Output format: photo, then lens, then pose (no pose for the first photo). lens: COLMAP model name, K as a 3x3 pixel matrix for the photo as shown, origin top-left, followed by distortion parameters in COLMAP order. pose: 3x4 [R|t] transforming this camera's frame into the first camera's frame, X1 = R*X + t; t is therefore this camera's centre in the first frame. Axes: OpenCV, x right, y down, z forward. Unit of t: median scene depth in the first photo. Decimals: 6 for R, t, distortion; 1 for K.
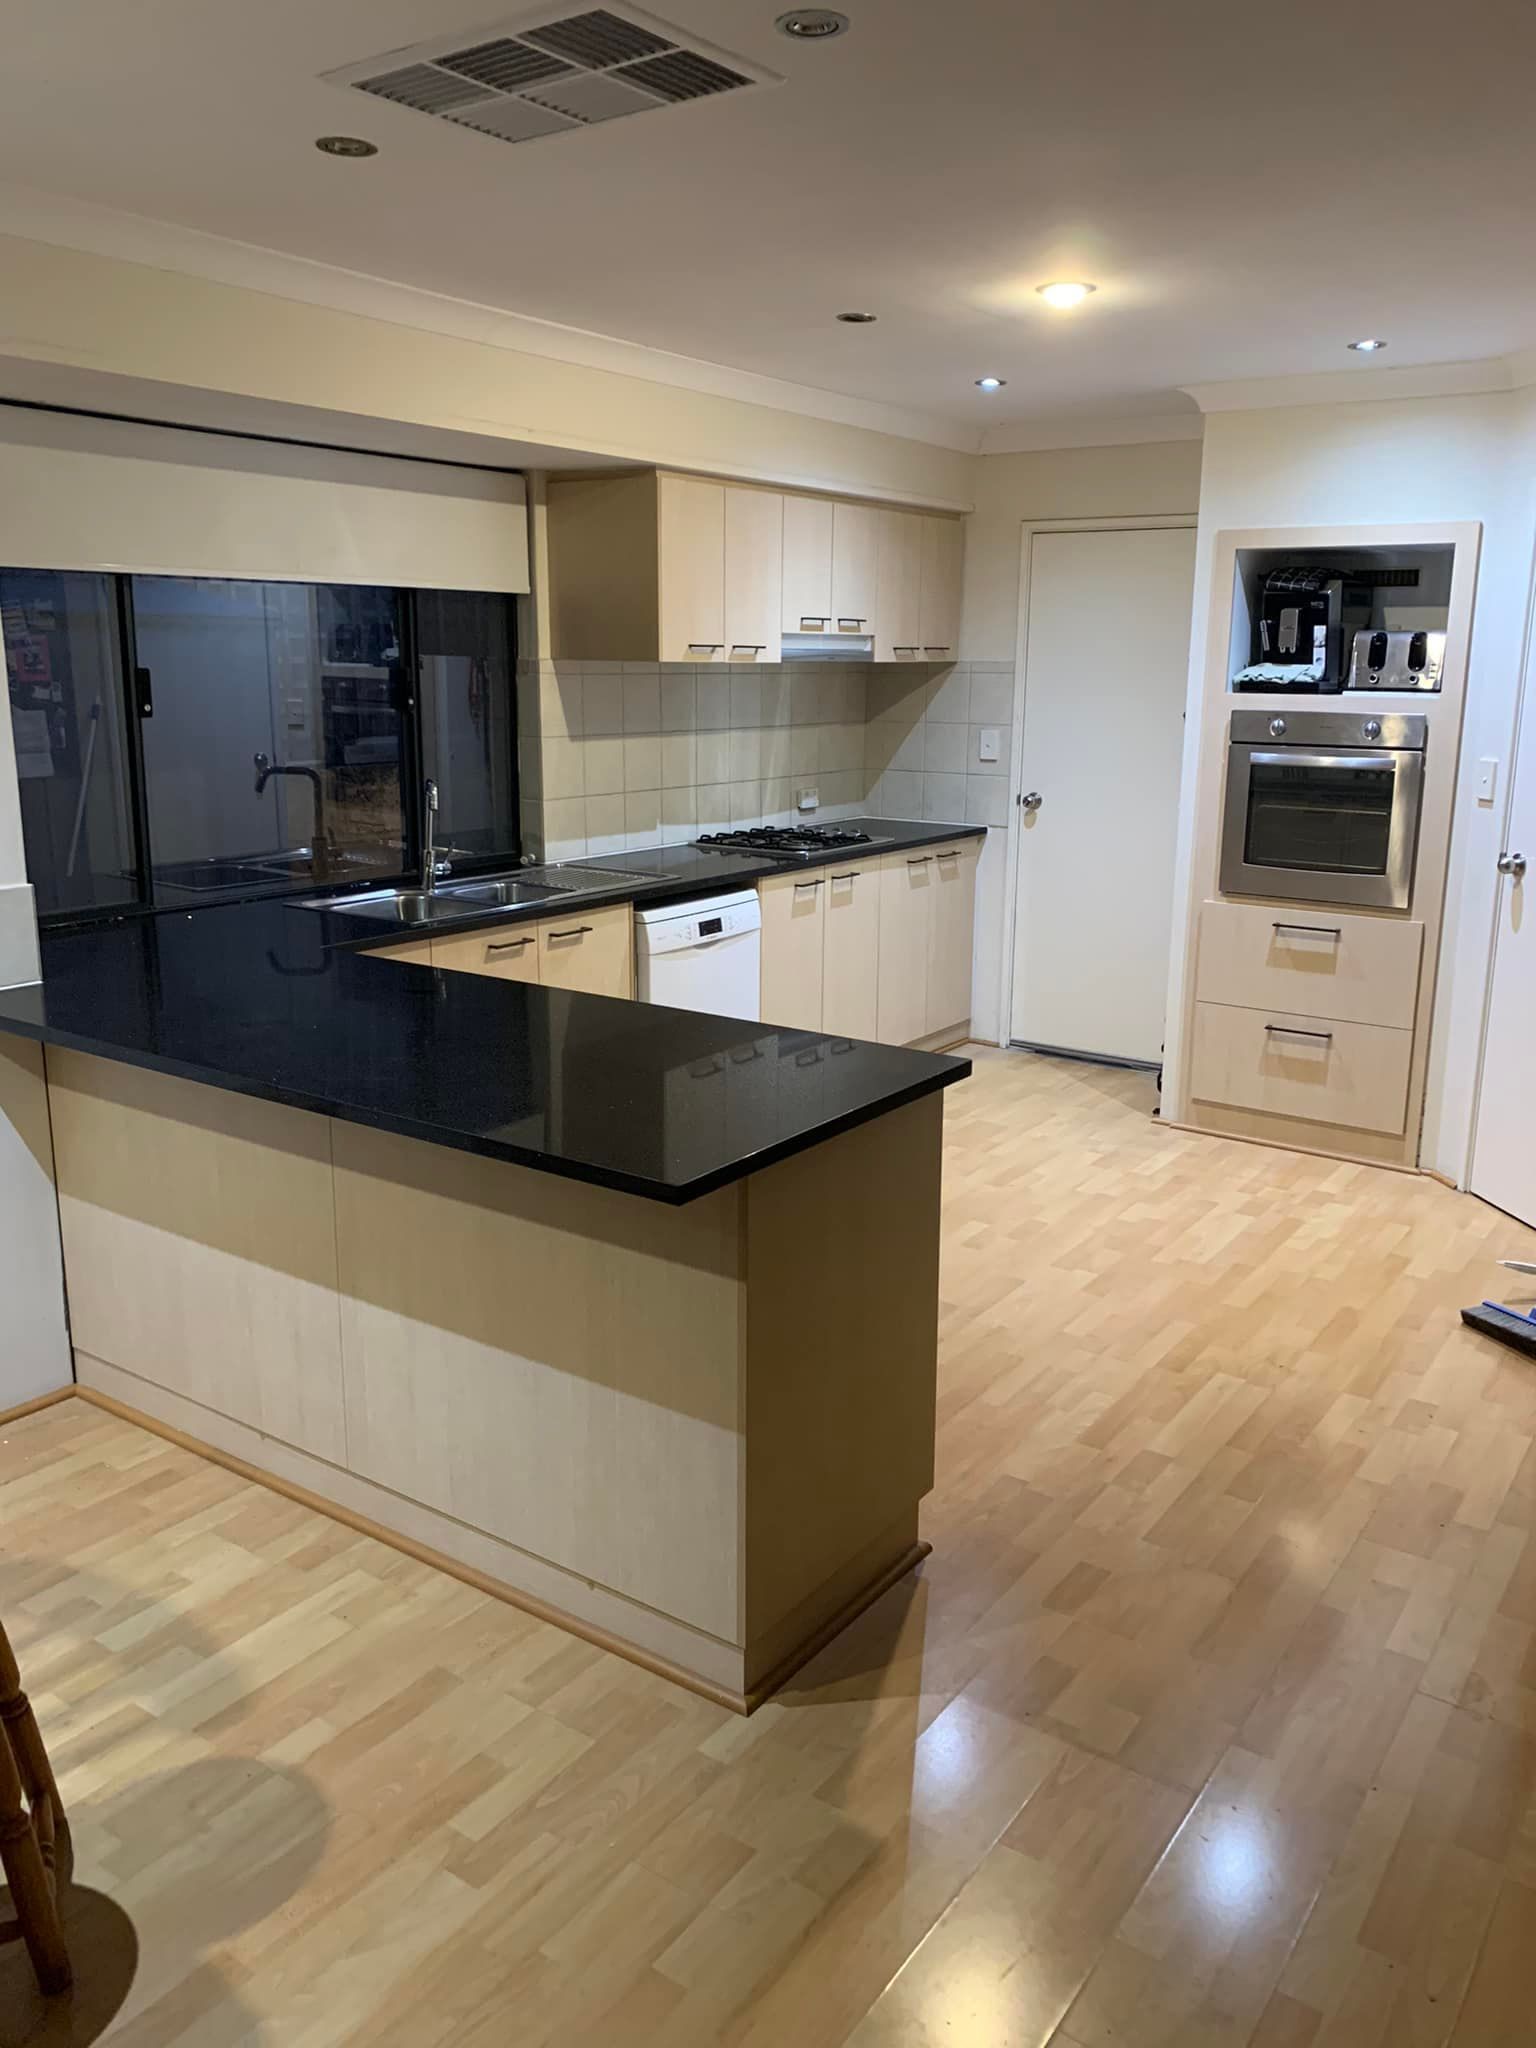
lens RADIAL K [[1577.3, 0, 800.9], [0, 1577.3, 997.3], [0, 0, 1]] dist [0.193768, -0.474236]
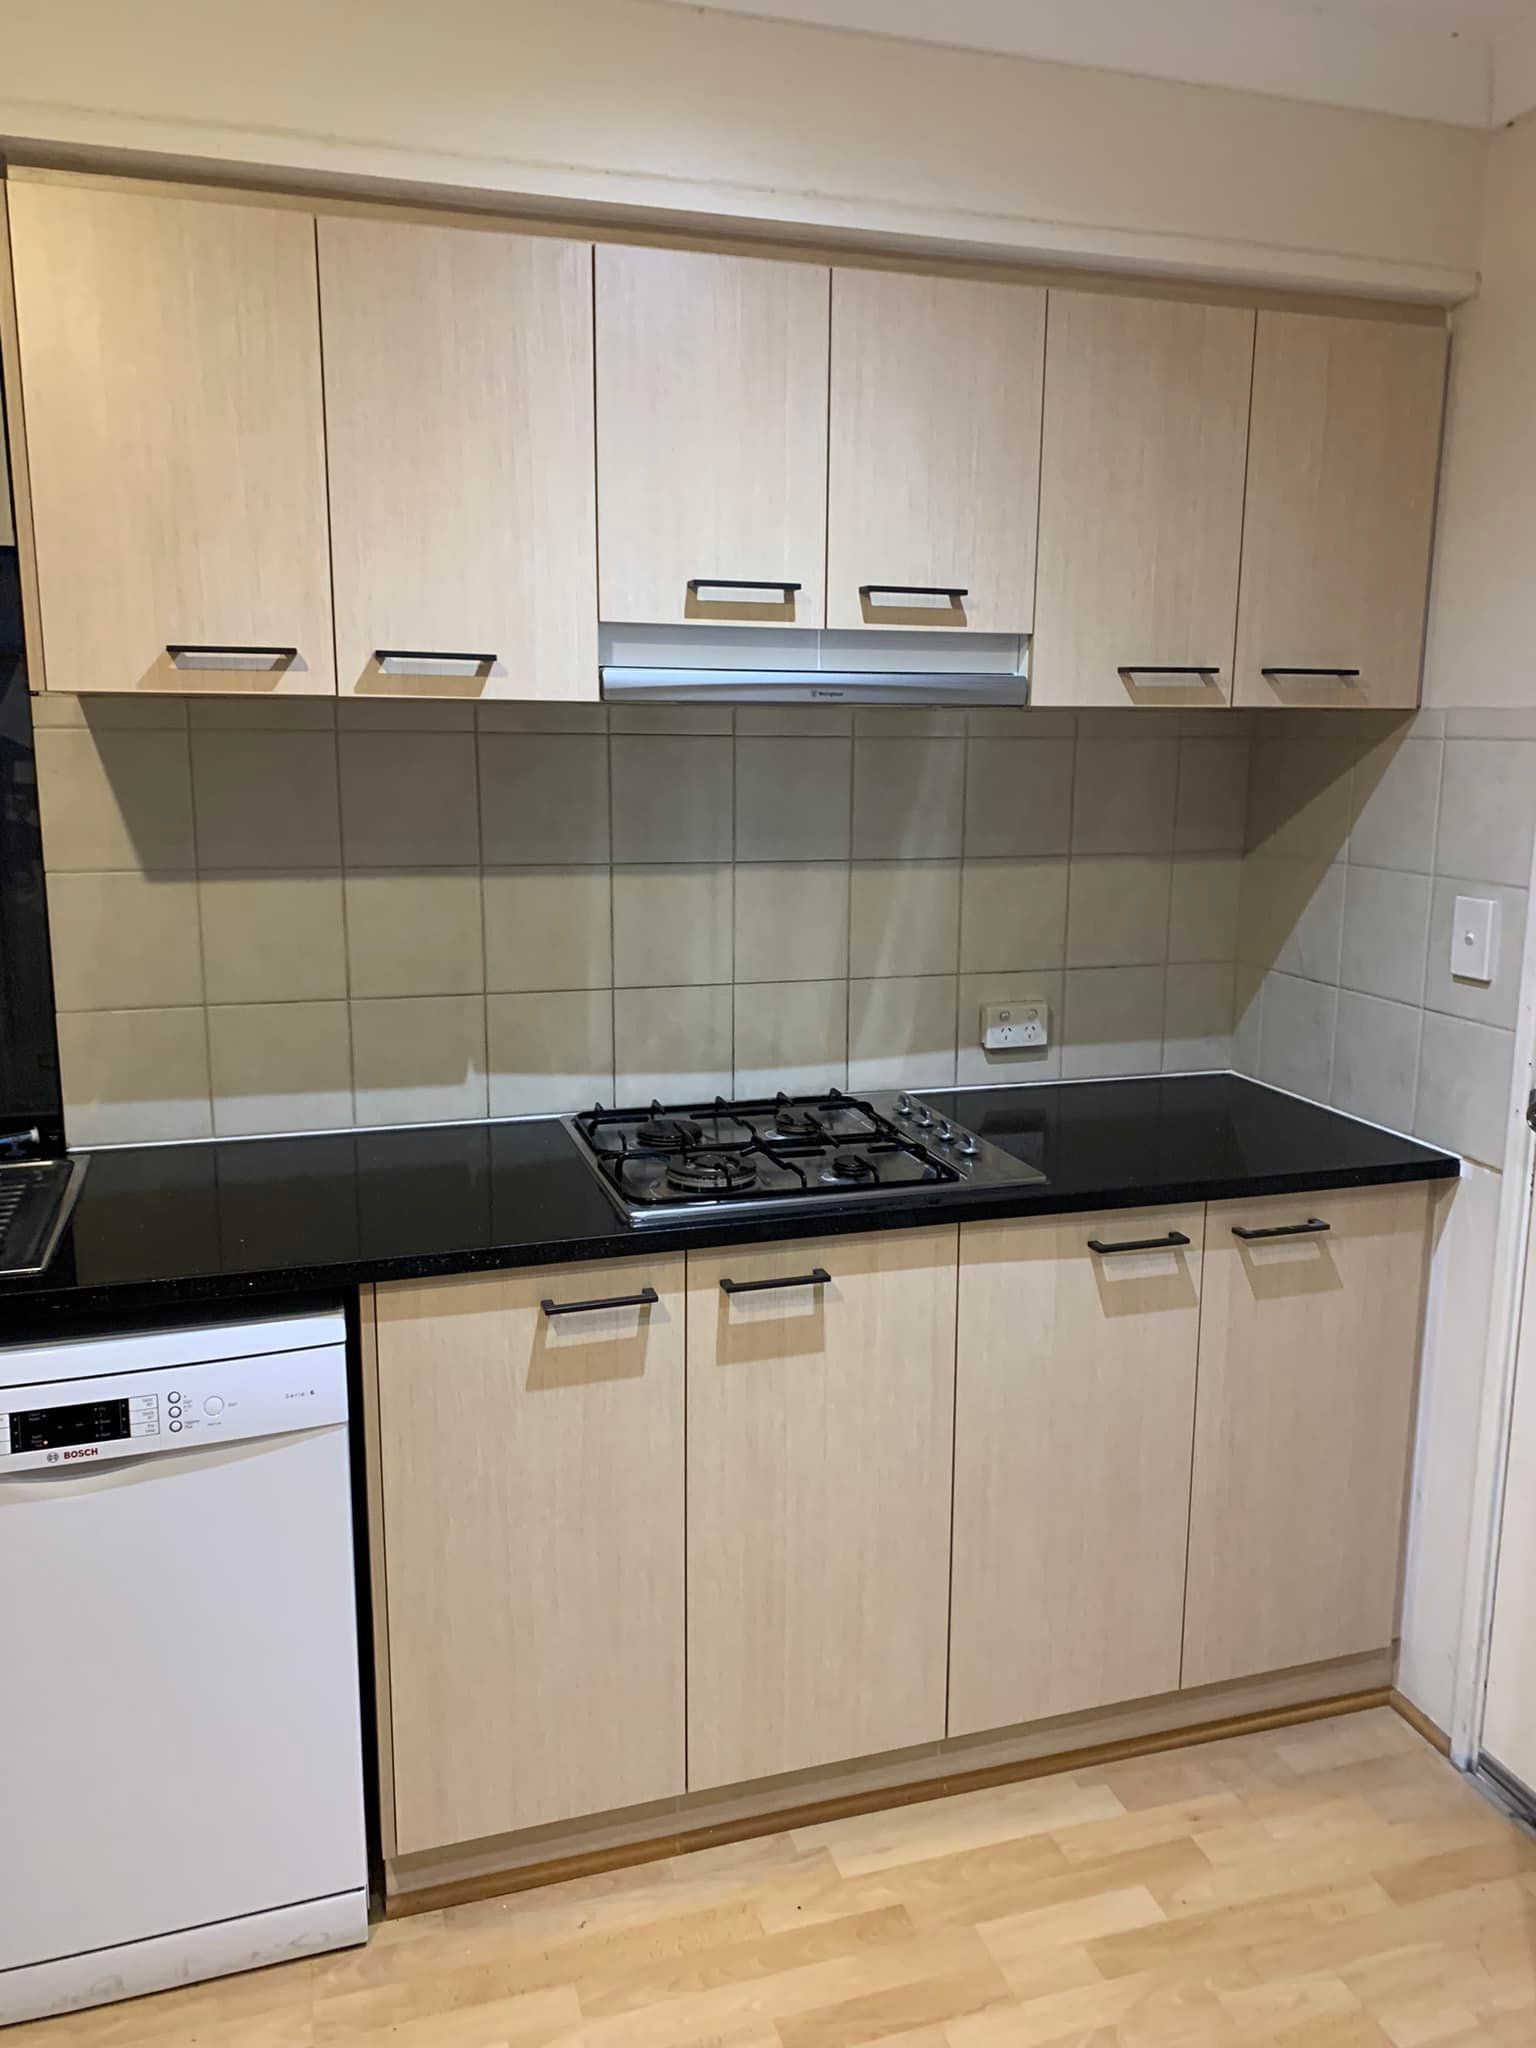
lens RADIAL K [[1574.1, 0, 768.0], [0, 1574.1, 1024.0], [0, 0, 1]] dist [0.082695, -0.117728]
pose [[0.787570, 0.112141, -0.605935, 0.256428], [-0.131779, 0.991205, 0.012161, -0.149351], [0.601970, 0.070272, 0.795421, 0.753428]]
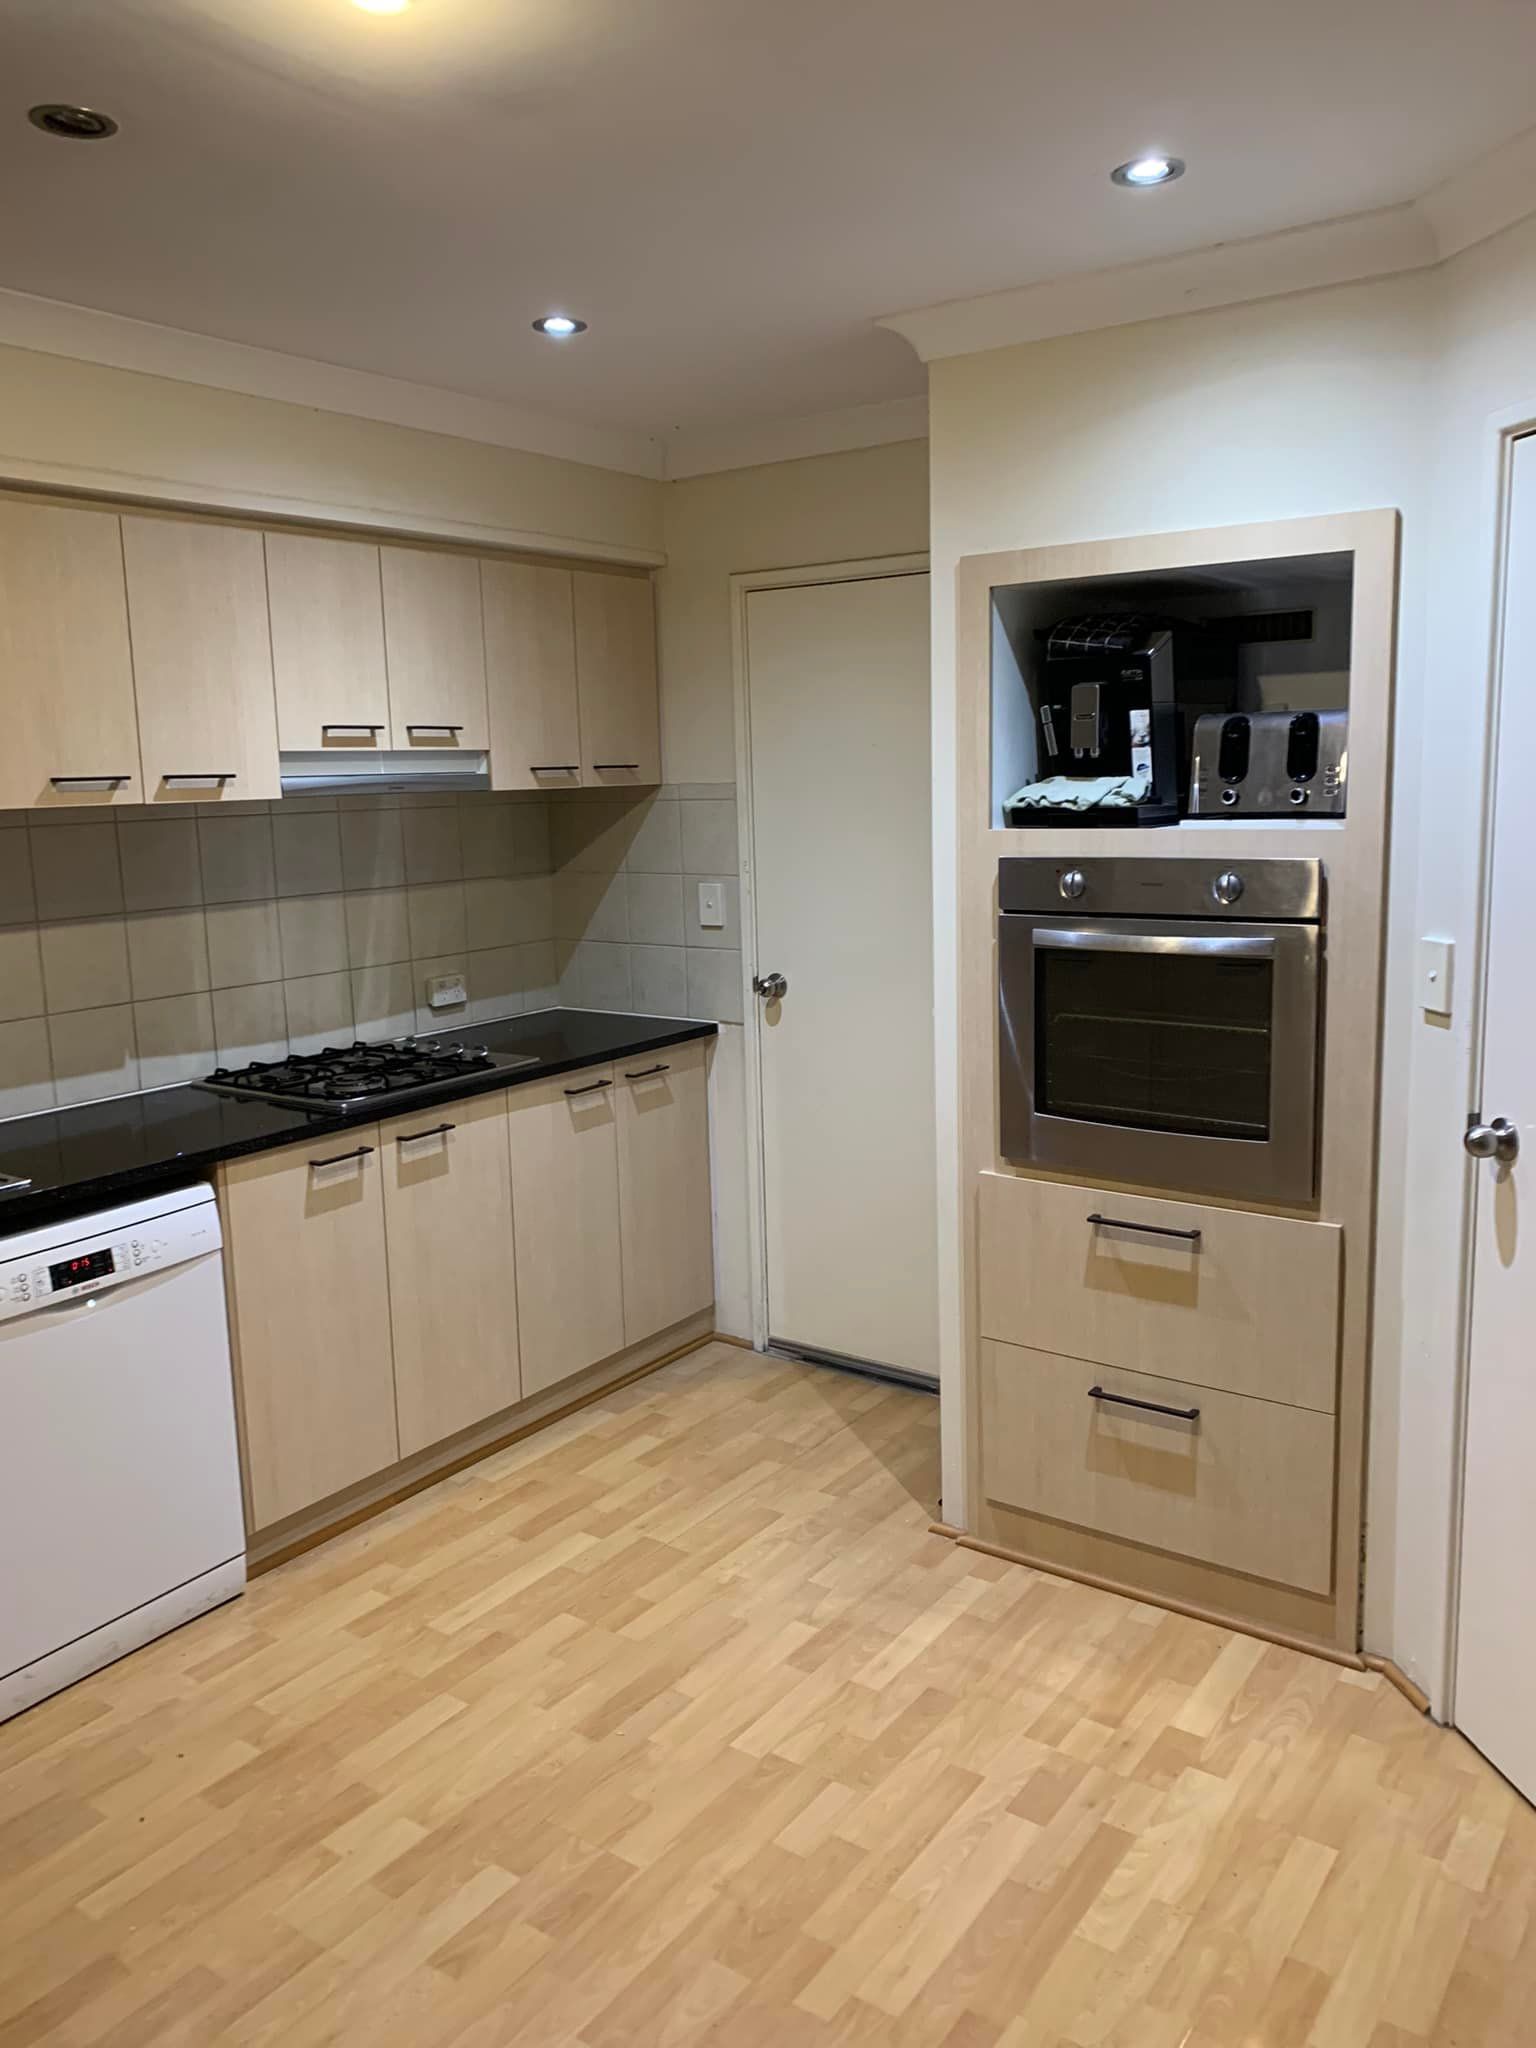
lens RADIAL K [[1574.1, 0, 768.0], [0, 1574.1, 1024.0], [0, 0, 1]] dist [0.082695, -0.117728]
pose [[0.998980, -0.035238, -0.028245, 0.193147], [0.033765, 0.998126, -0.051030, -0.088900], [0.029990, 0.050024, 0.998298, 0.410109]]
